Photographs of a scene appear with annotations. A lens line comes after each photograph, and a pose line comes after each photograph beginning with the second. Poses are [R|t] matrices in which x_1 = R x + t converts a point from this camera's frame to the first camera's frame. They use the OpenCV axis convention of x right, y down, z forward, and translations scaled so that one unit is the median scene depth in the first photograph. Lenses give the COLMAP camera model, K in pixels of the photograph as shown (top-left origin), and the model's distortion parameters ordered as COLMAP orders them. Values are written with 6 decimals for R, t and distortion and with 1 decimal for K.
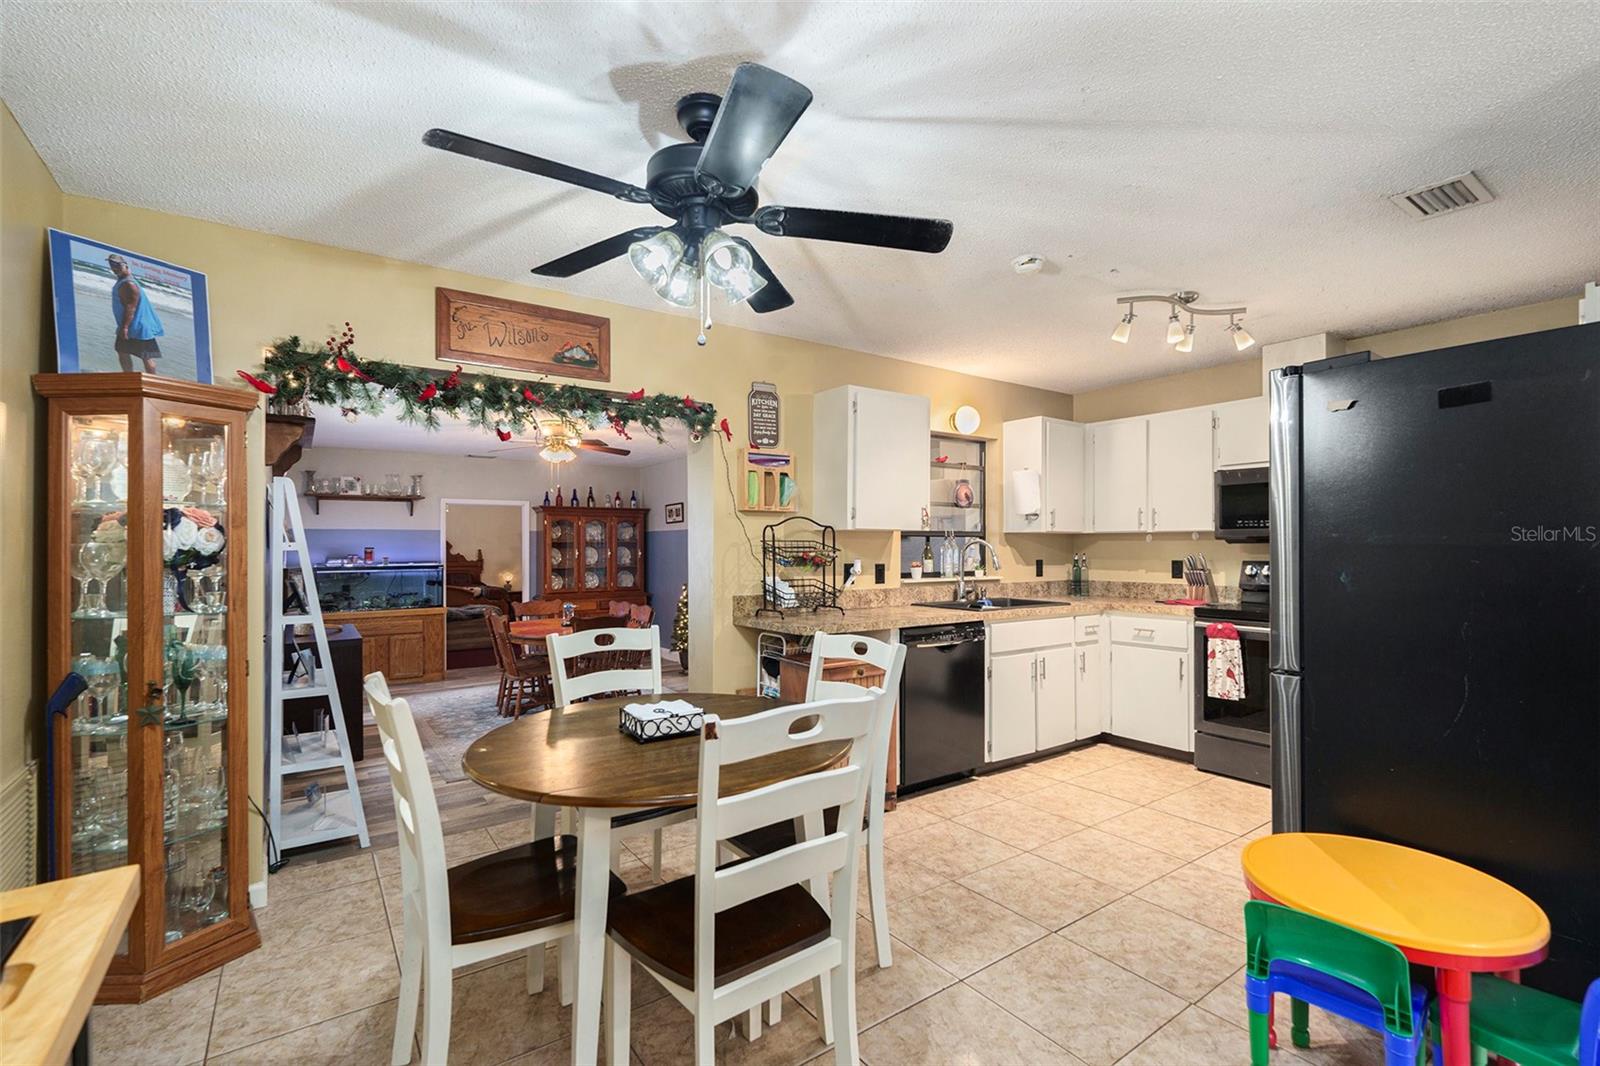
lens RADIAL K [[722.9, 0, 815.1], [0, 722.9, 538.7], [0, 0, 1]] dist [-0.001034, -0.000792]
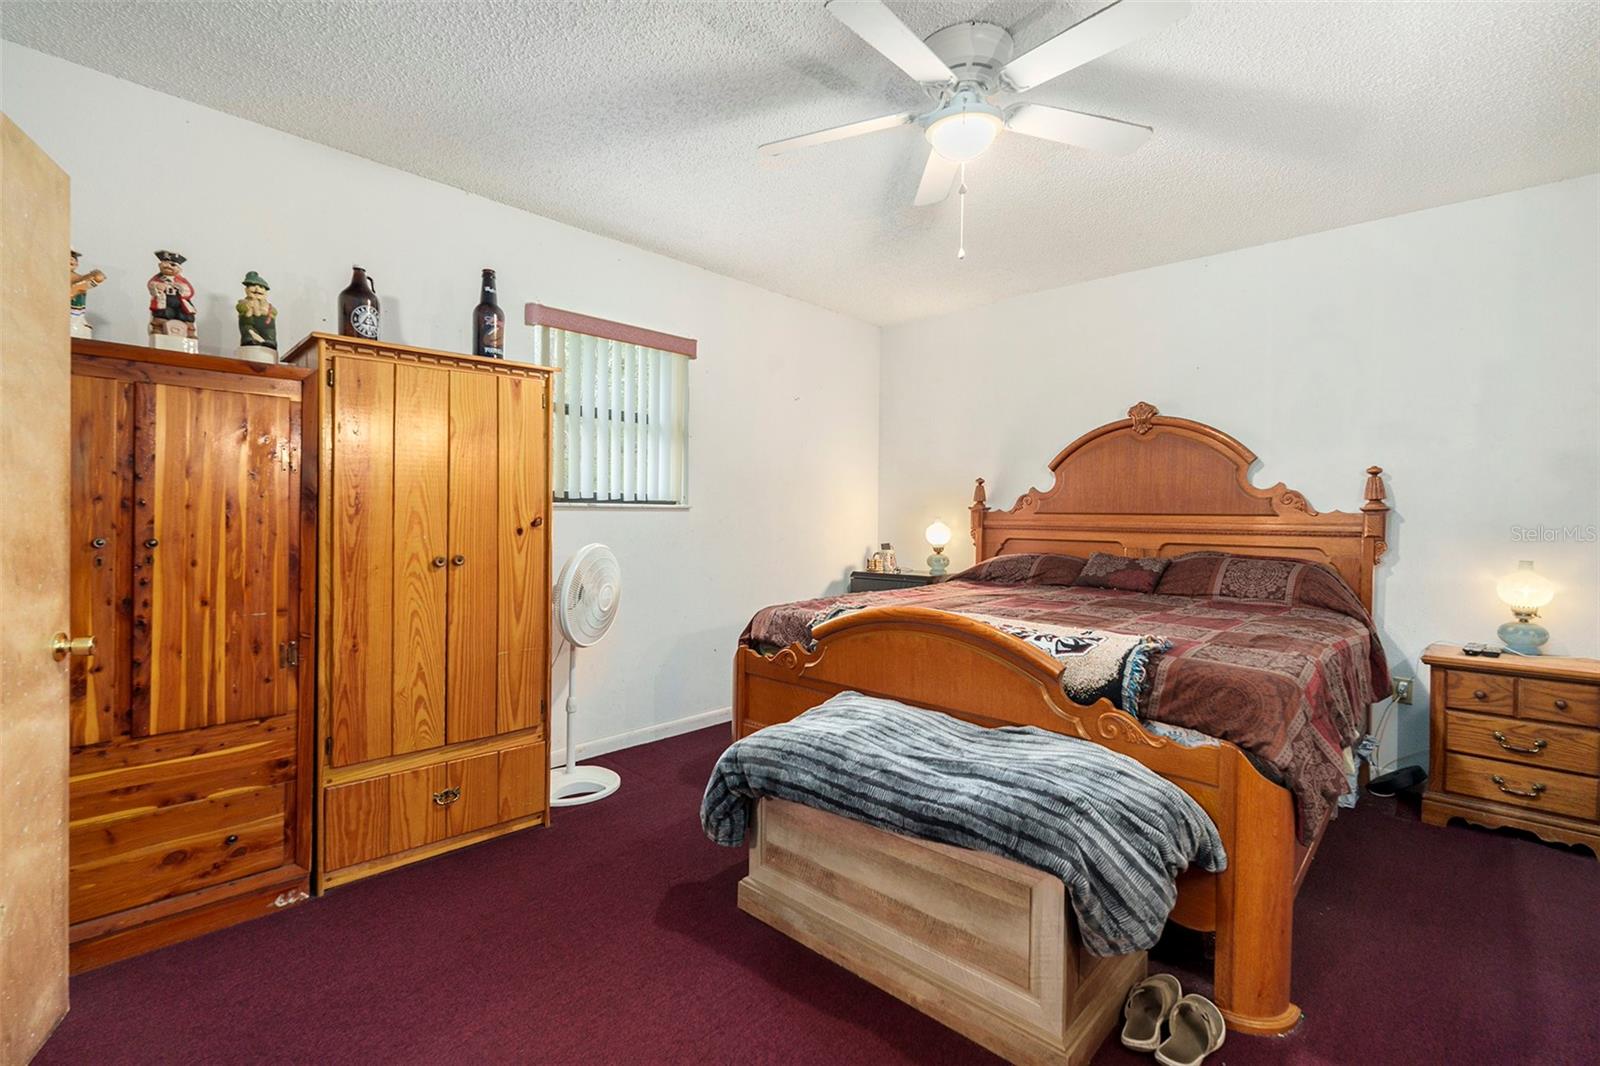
lens RADIAL K [[722.9, 0, 803.7], [0, 722.9, 524.9], [0, 0, 1]] dist [-0.001034, -0.000792]
pose [[0.190832, 0.019384, -0.981431, -0.360884], [0.000788, 0.999802, 0.019900, 0.041798], [0.981622, -0.004571, 0.190779, 1.062055]]
